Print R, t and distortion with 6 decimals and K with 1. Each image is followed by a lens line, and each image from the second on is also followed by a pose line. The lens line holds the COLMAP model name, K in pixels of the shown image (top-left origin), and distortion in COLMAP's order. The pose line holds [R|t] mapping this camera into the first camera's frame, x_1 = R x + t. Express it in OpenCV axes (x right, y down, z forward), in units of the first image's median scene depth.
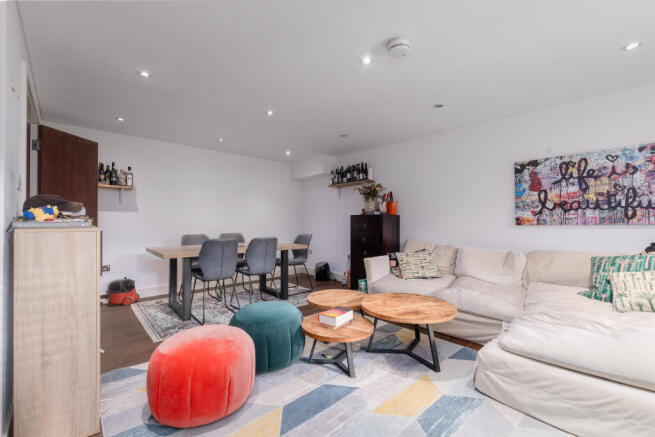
lens RADIAL K [[282.8, 0, 324.5], [0, 282.8, 220.3], [0, 0, 1]] dist [0.003233, -0.000286]
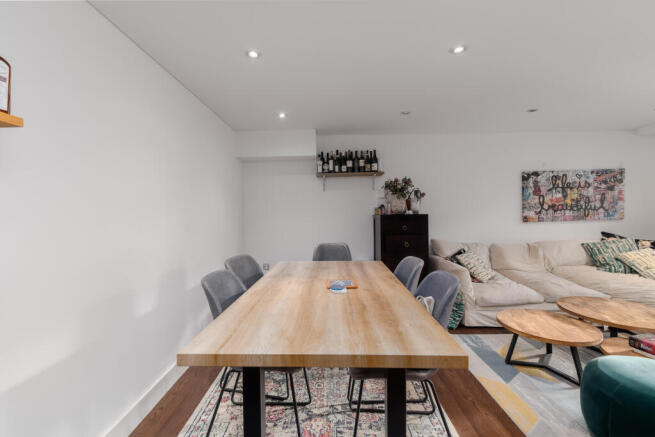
lens RADIAL K [[282.8, 0, 327.8], [0, 282.8, 217.3], [0, 0, 1]] dist [0.003233, -0.000286]
pose [[0.681491, -0.028131, 0.731285, -0.851737], [0.012277, 0.999560, 0.027010, -0.050959], [-0.731723, -0.009429, 0.681537, 0.816641]]
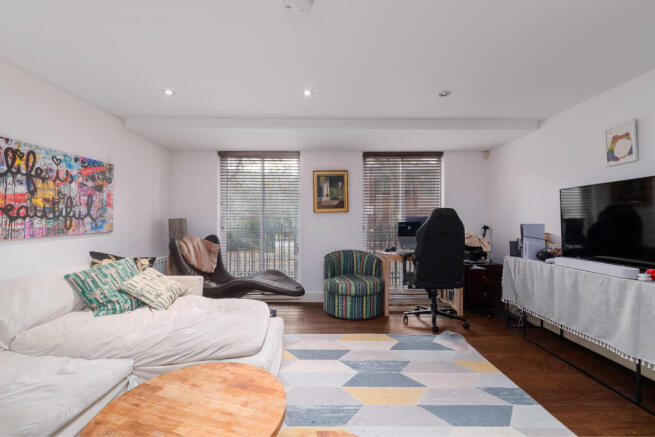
lens RADIAL K [[282.8, 0, 323.8], [0, 282.8, 218.7], [0, 0, 1]] dist [0.003233, -0.000286]
pose [[-0.735073, 0.006763, 0.677954, -0.168286], [-0.002389, 0.999918, -0.012565, -0.025817], [-0.677984, -0.010856, -0.734997, 0.933046]]
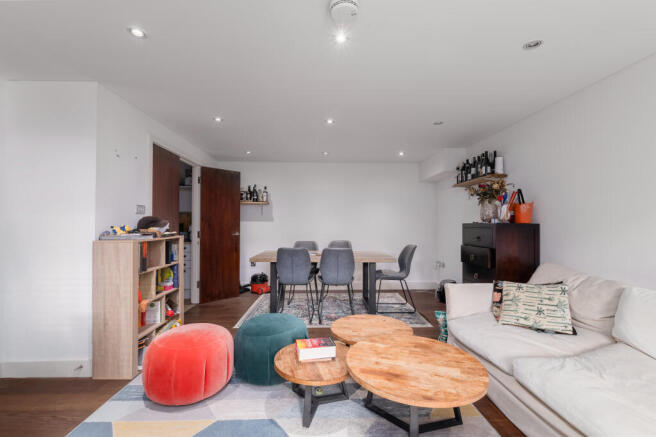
lens RADIAL K [[283.3, 0, 324.0], [0, 283.3, 221.7], [0, 0, 1]] dist [0.003233, -0.000286]
pose [[0.757695, -0.004129, -0.652596, 0.445383], [0.003480, 0.999991, -0.002286, -0.032585], [0.652600, -0.000539, 0.757702, 0.255942]]
